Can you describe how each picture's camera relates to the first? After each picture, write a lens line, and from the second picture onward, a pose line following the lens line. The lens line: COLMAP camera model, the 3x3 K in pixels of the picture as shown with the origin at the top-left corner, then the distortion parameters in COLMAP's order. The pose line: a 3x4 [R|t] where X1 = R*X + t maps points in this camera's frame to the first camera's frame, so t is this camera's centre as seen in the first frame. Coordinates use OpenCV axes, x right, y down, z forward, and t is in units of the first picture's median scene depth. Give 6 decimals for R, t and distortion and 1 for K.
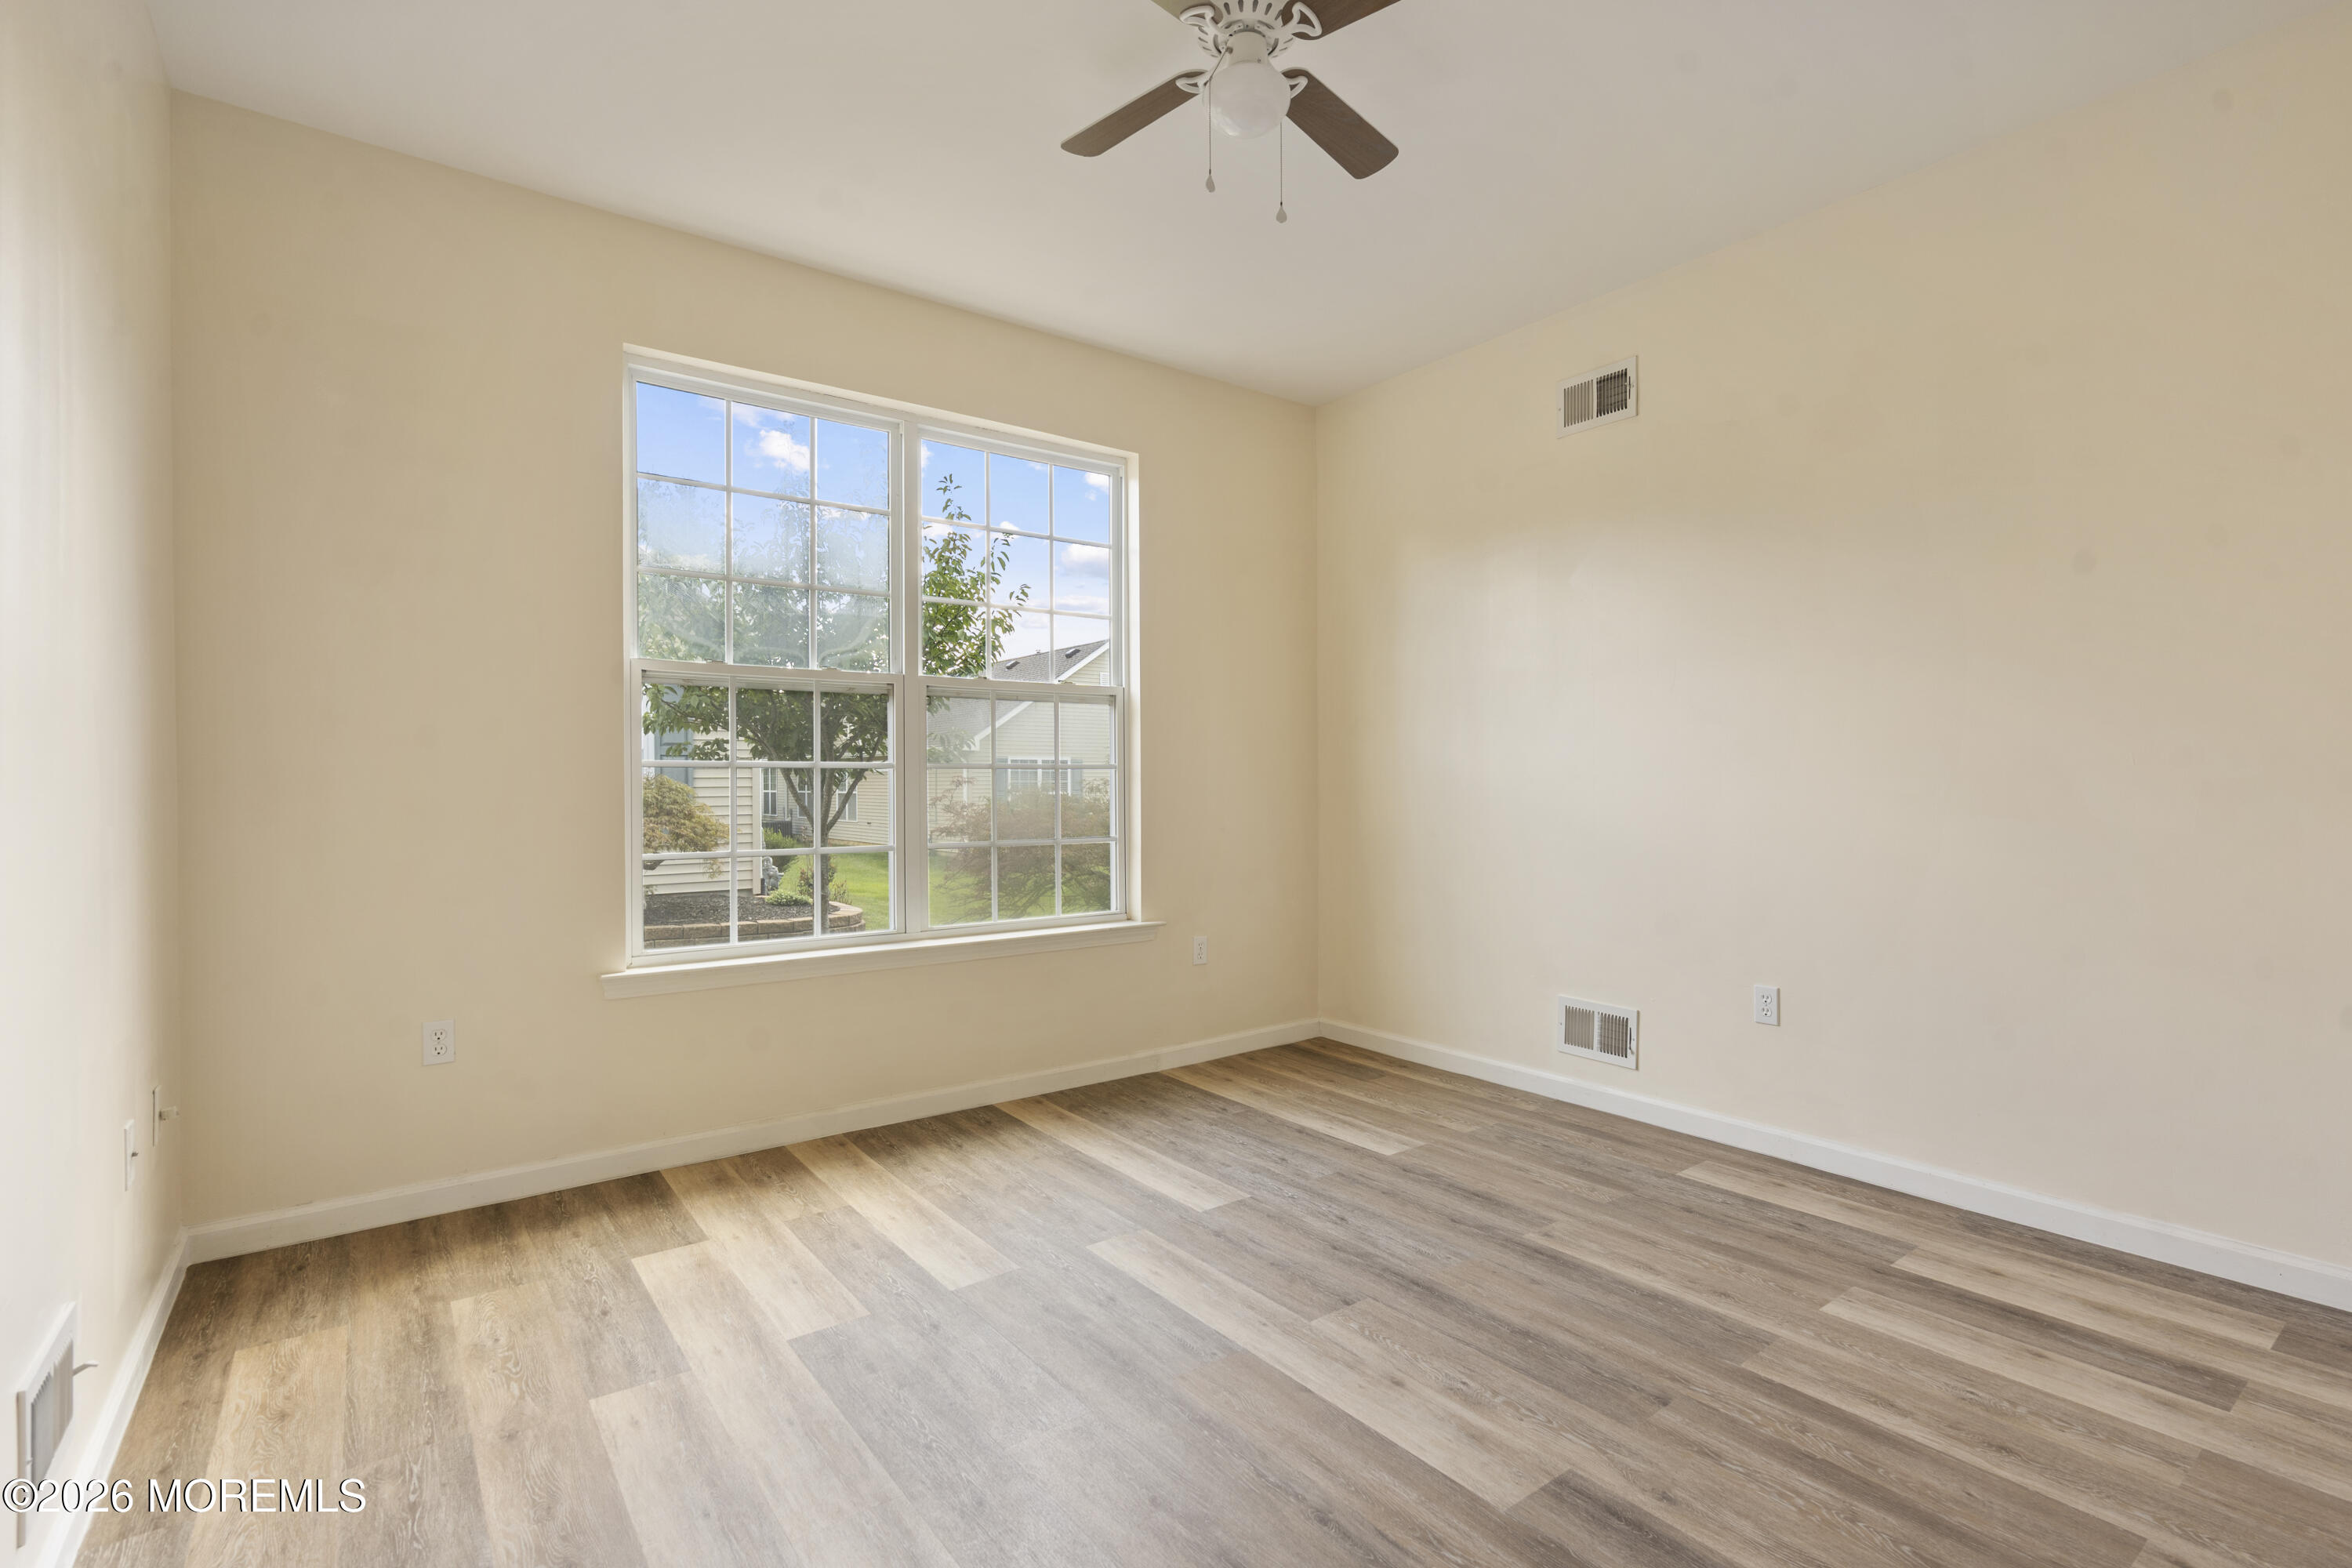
lens RADIAL K [[1094.0, 0, 1184.4], [0, 1094.0, 791.3], [0, 0, 1]] dist [-0.003549, 0.001006]
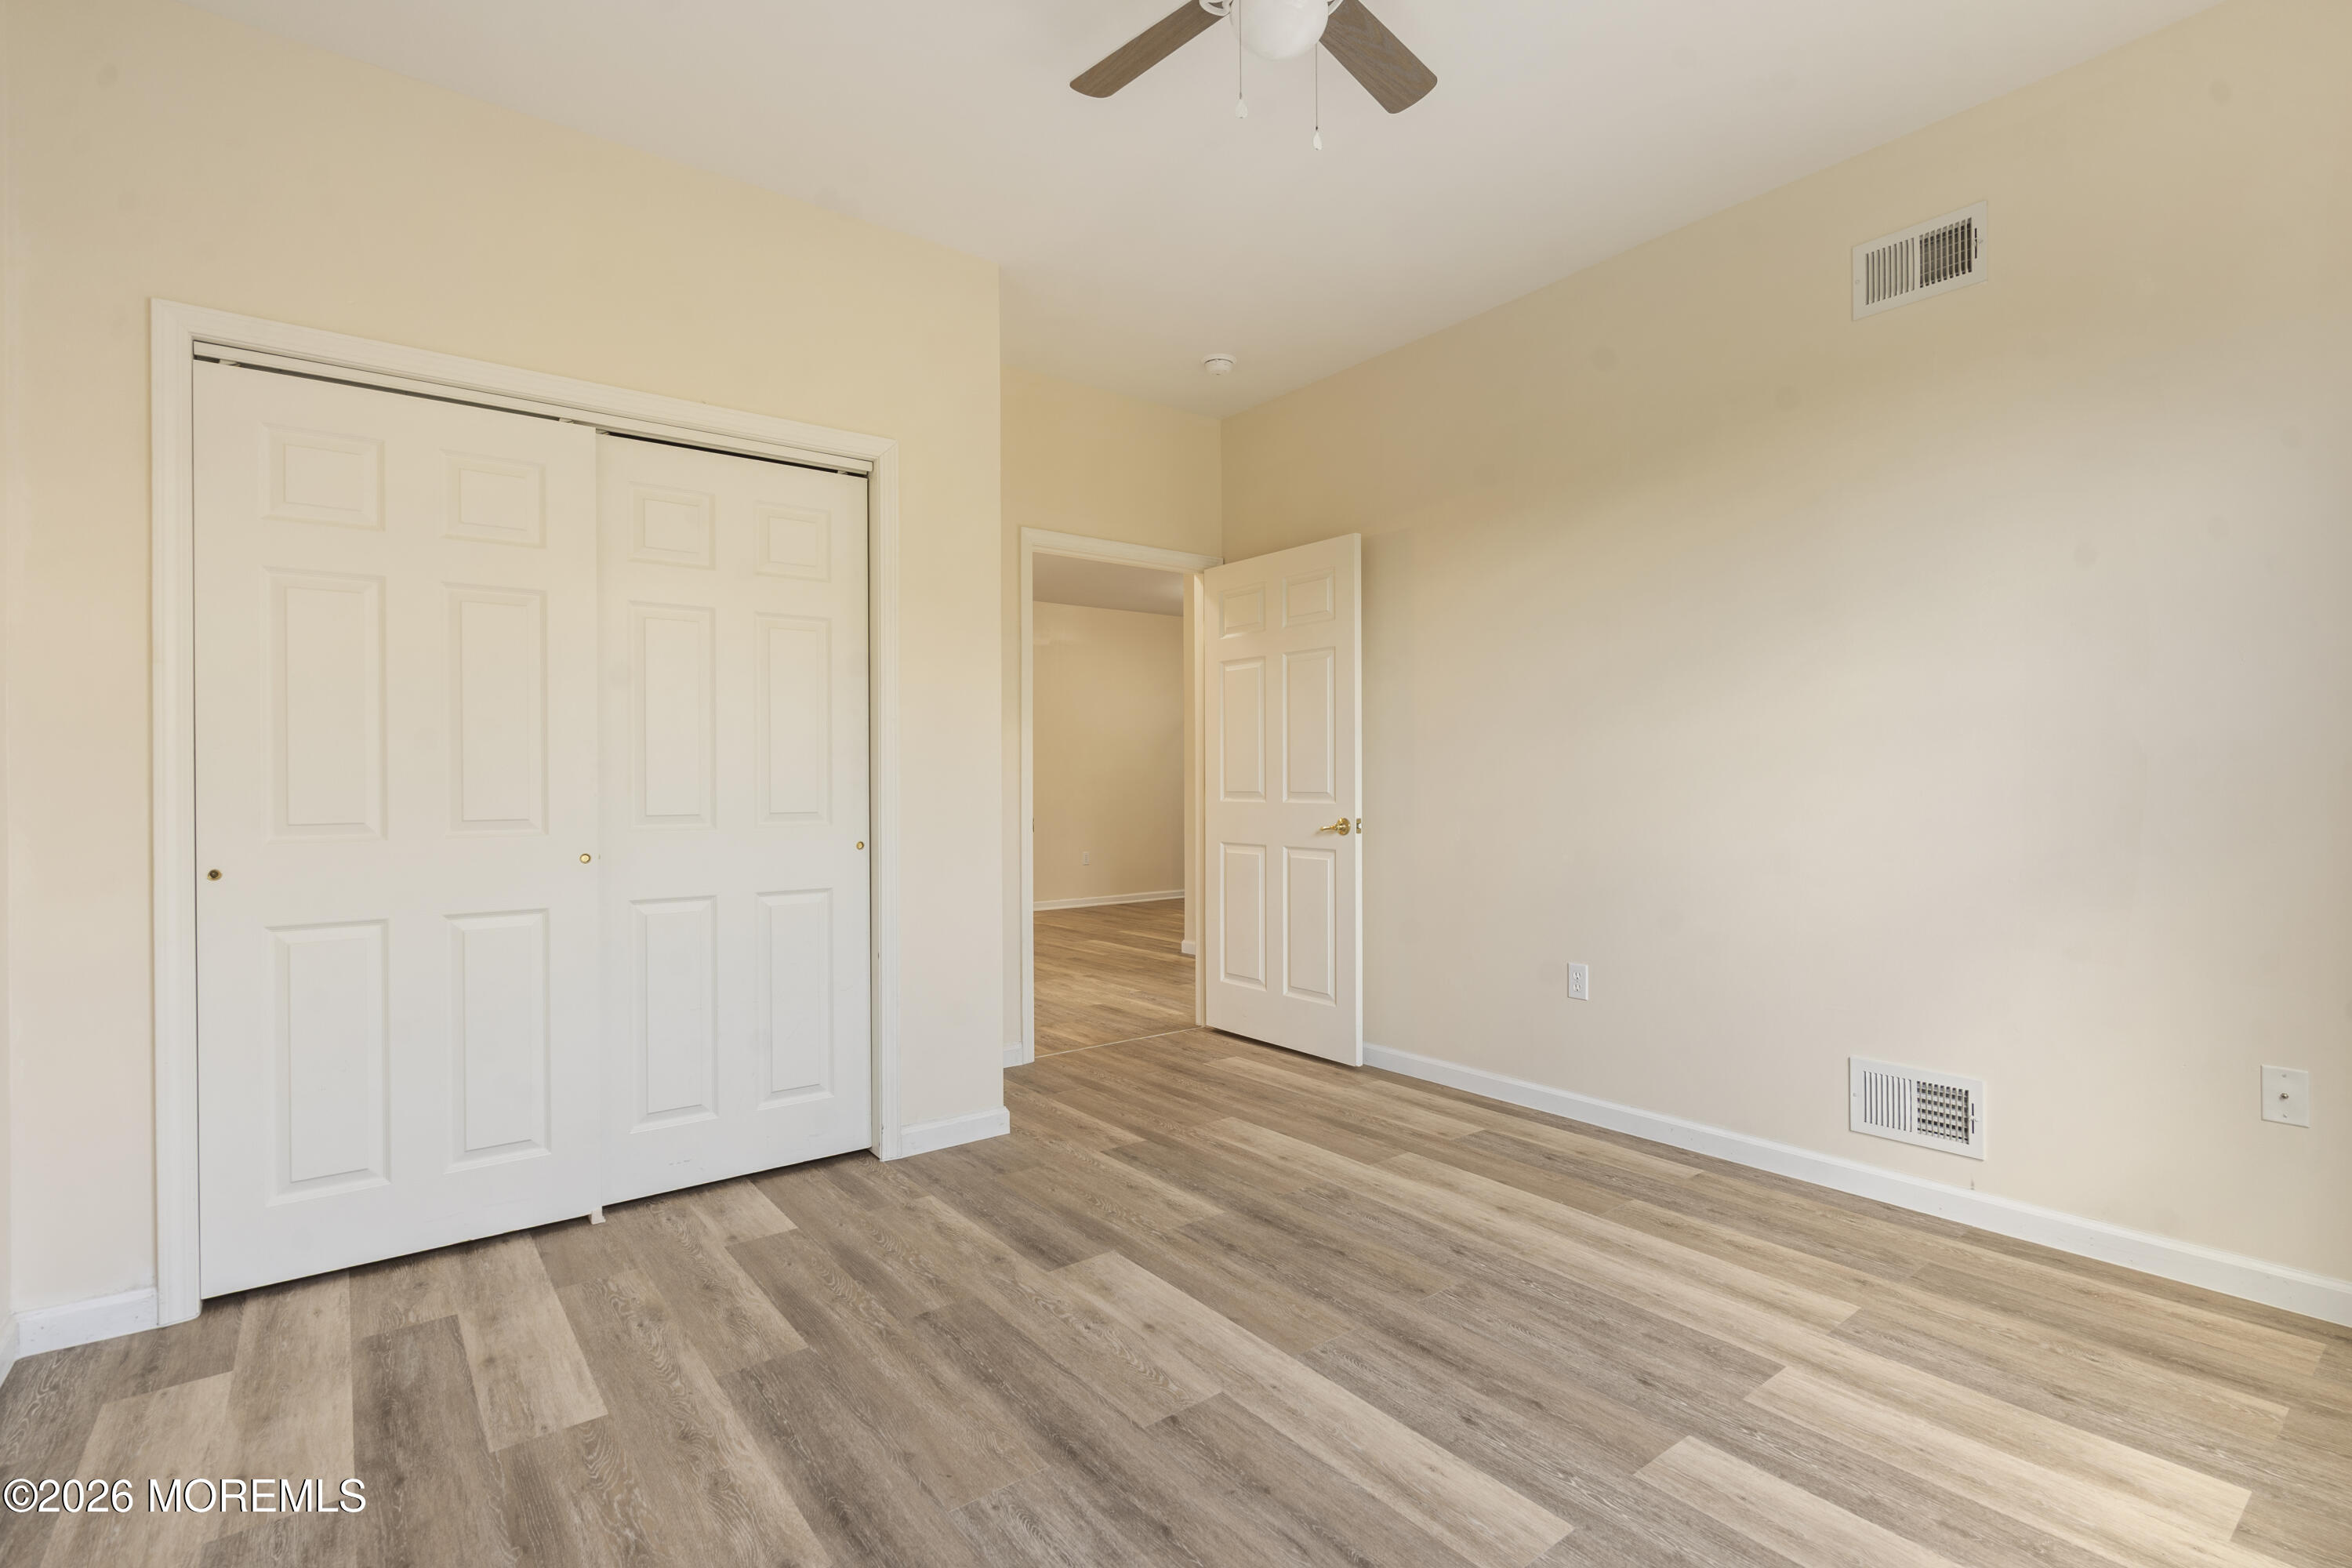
lens RADIAL K [[1094.0, 0, 1184.4], [0, 1094.0, 791.3], [0, 0, 1]] dist [-0.003549, 0.001006]
pose [[-0.999799, 0.011687, -0.016298, 0.162223], [0.011510, 0.999874, 0.010946, -0.002766], [0.016423, 0.010756, -0.999807, 1.967897]]
